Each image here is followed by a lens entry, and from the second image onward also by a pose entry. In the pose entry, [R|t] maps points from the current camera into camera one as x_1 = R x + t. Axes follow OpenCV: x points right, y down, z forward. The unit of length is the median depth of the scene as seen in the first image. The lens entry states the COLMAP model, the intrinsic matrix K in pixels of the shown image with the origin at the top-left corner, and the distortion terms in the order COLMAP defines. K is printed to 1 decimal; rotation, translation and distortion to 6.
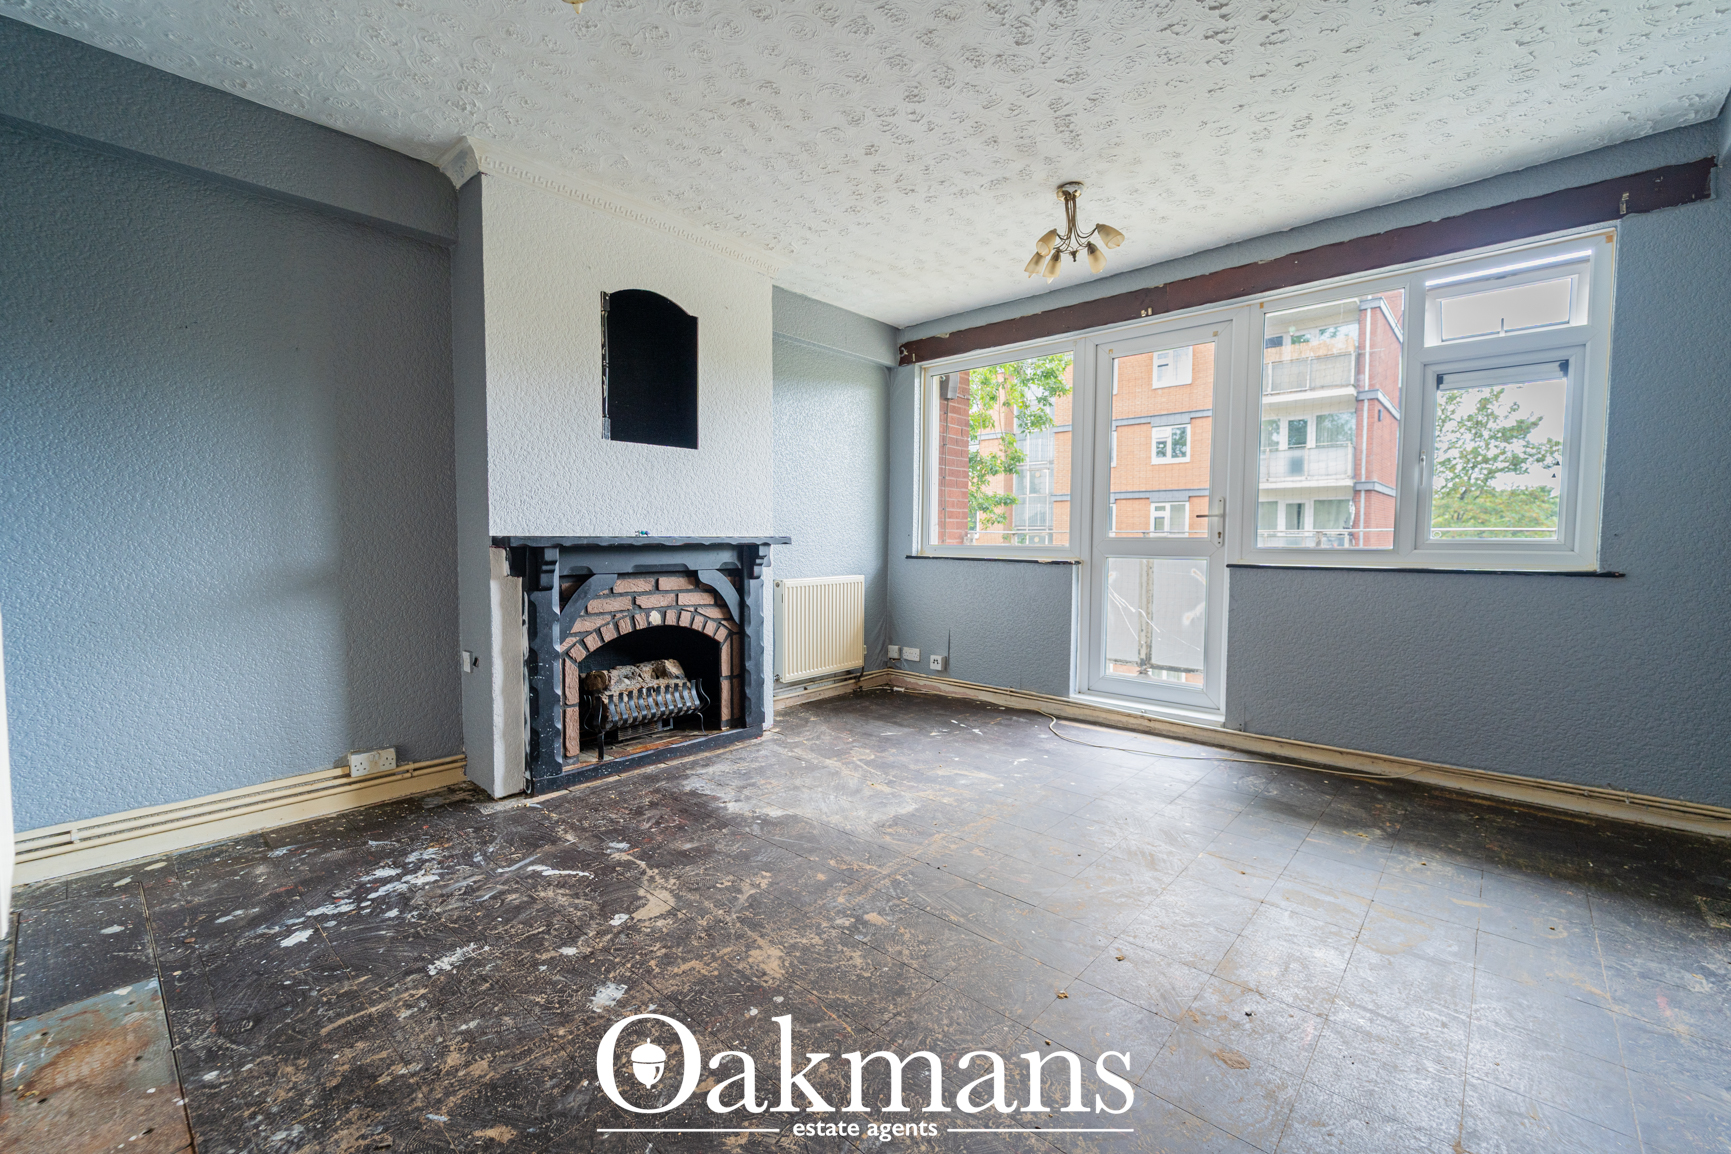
lens RADIAL K [[708.6, 0, 860.2], [0, 708.6, 568.1], [0, 0, 1]] dist [-0.000491, -0.000365]
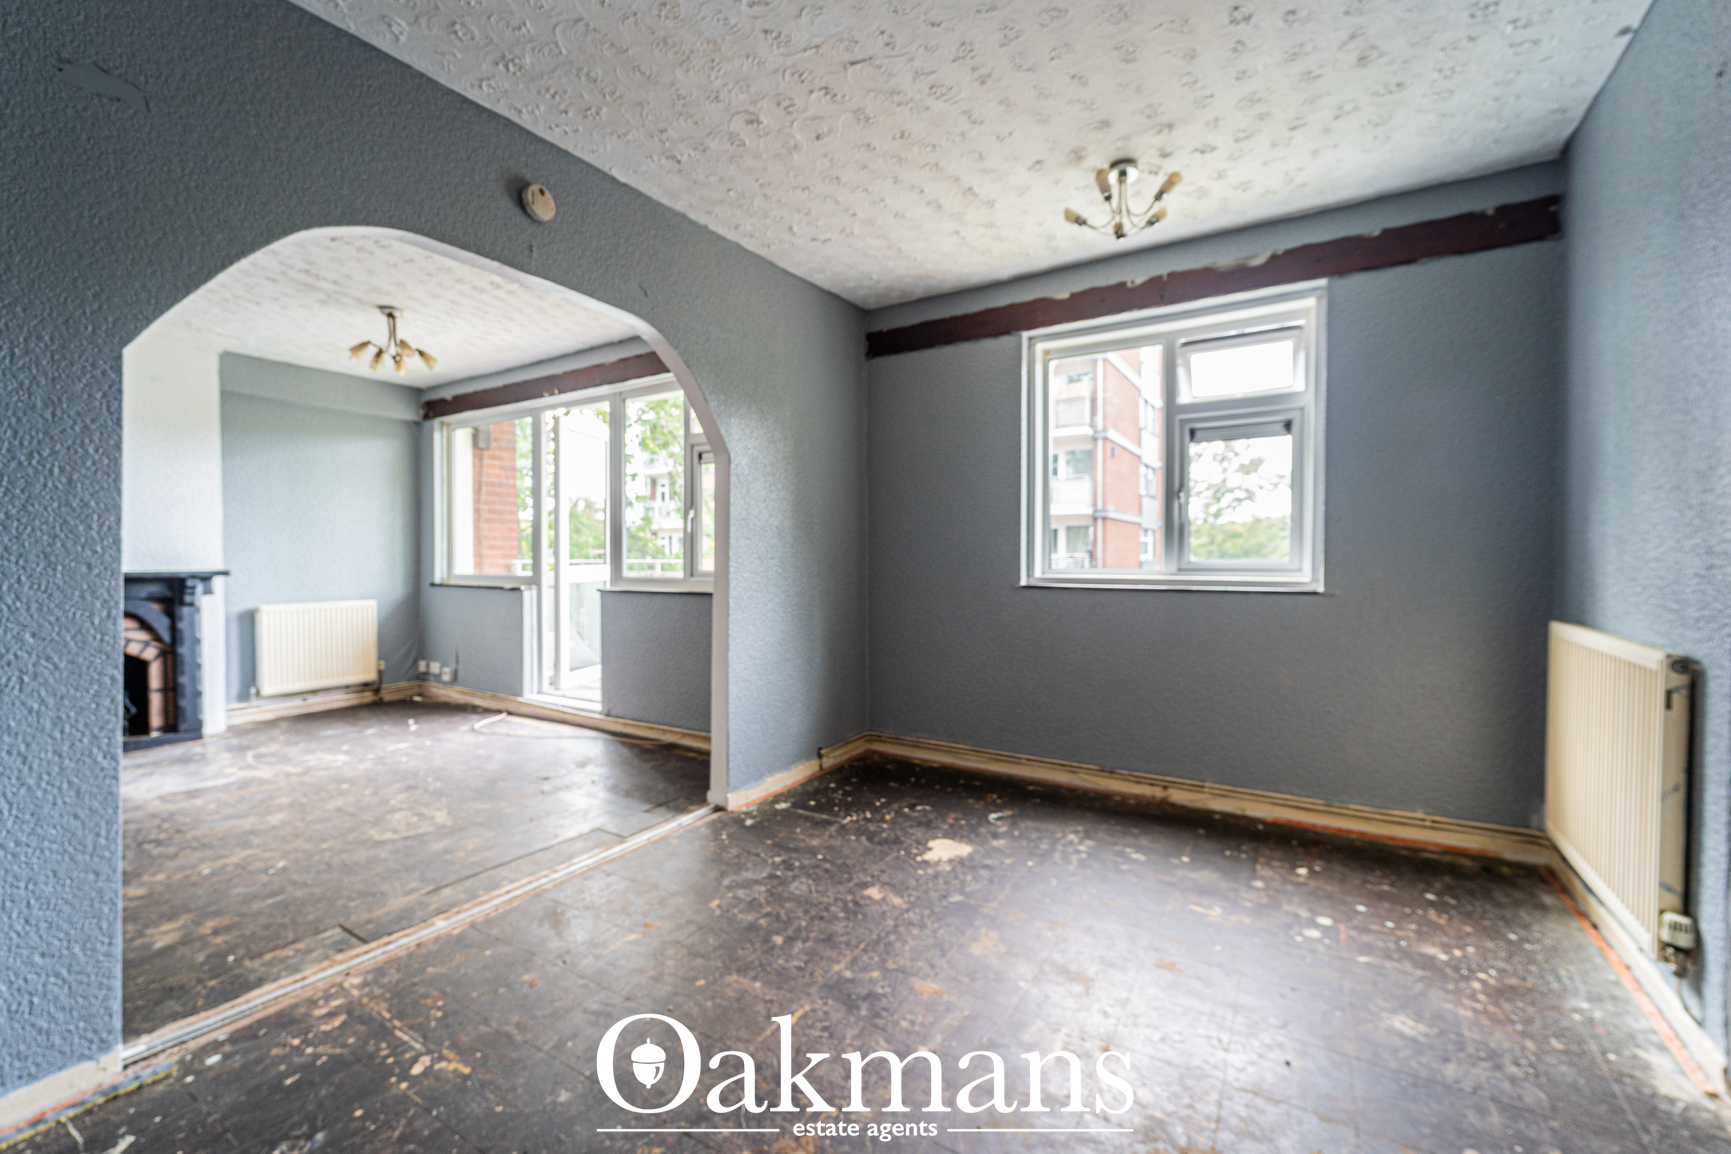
lens RADIAL K [[719.5, 0, 860.0], [0, 719.5, 572.7], [0, 0, 1]] dist [0.001693, -0.000450]
pose [[0.983942, -0.007200, 0.178344, 0.814415], [0.011320, 0.999692, -0.022096, -0.000925], [-0.178130, 0.023760, 0.983720, -0.421760]]
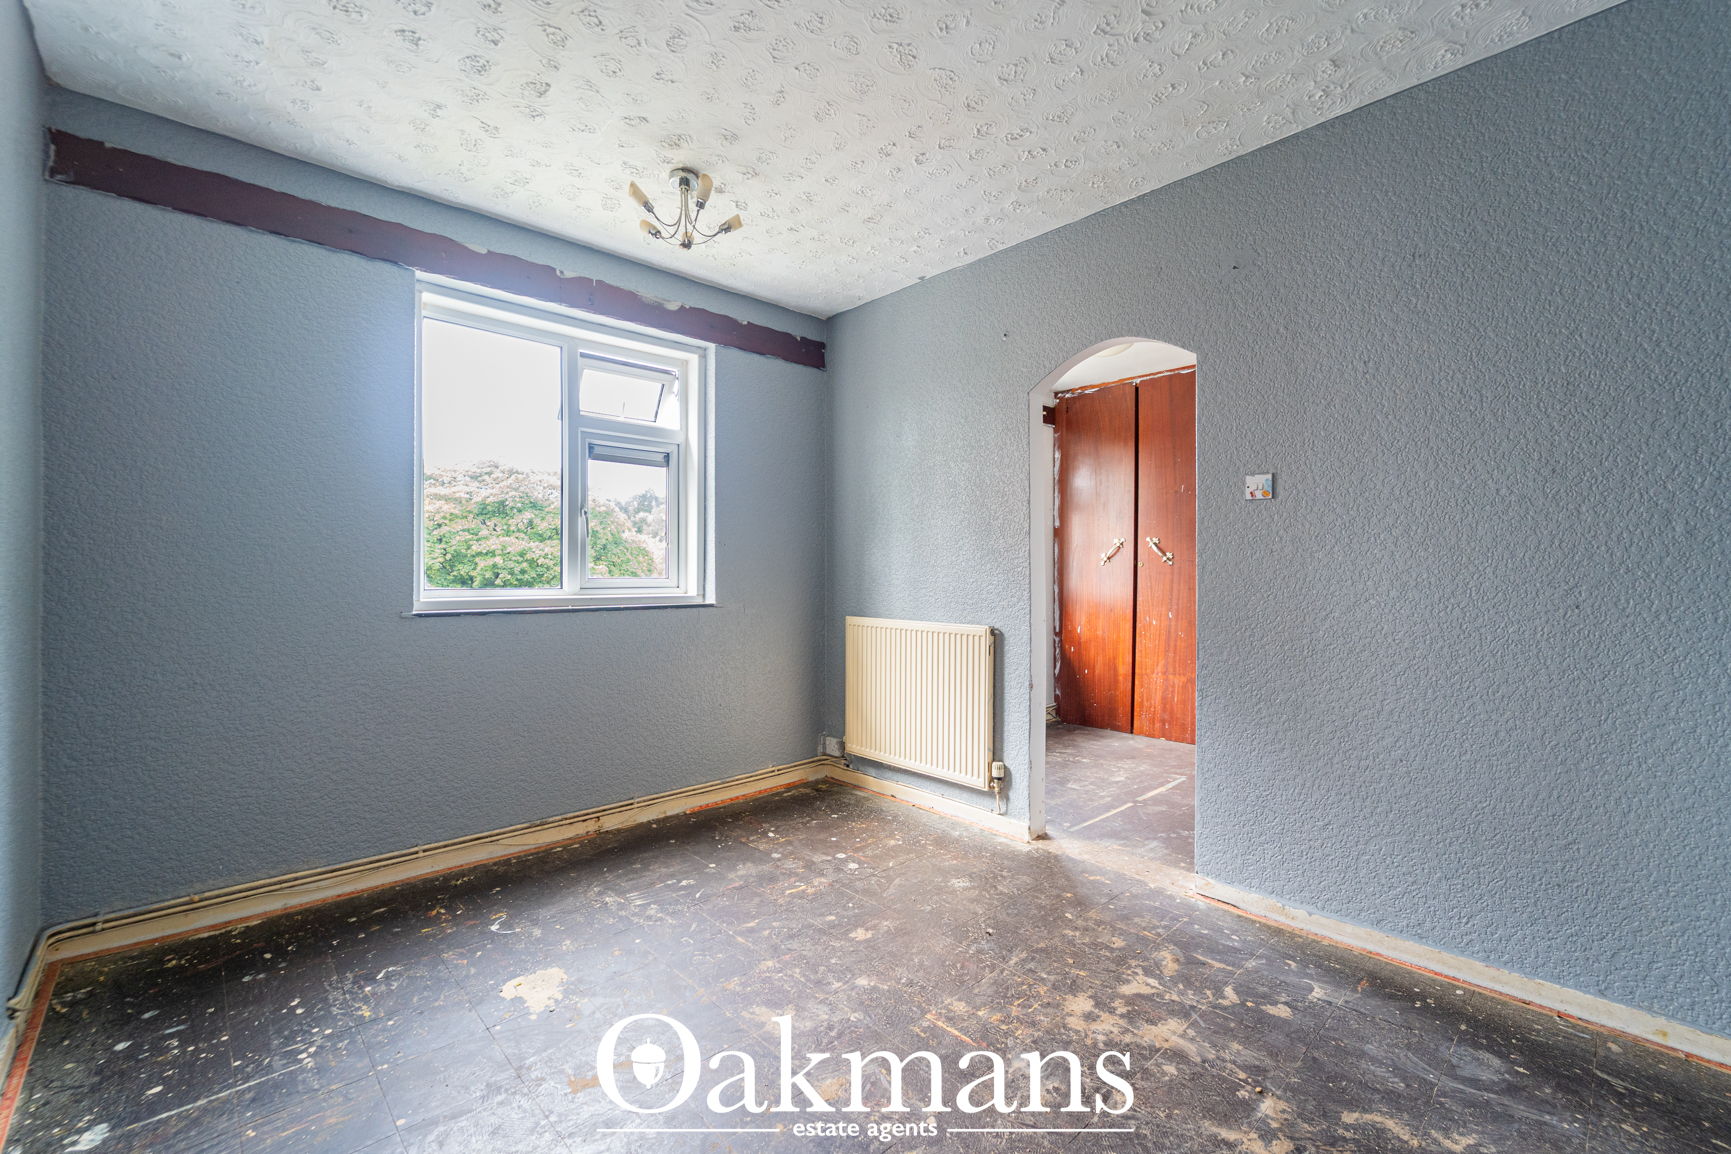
lens RADIAL K [[719.5, 0, 860.0], [0, 719.5, 572.7], [0, 0, 1]] dist [0.001693, -0.000450]
pose [[0.088156, -0.001956, 0.996105, -3.485592], [0.043912, 0.999034, -0.001925, -0.341350], [-0.995138, 0.043911, 0.088157, 5.931075]]
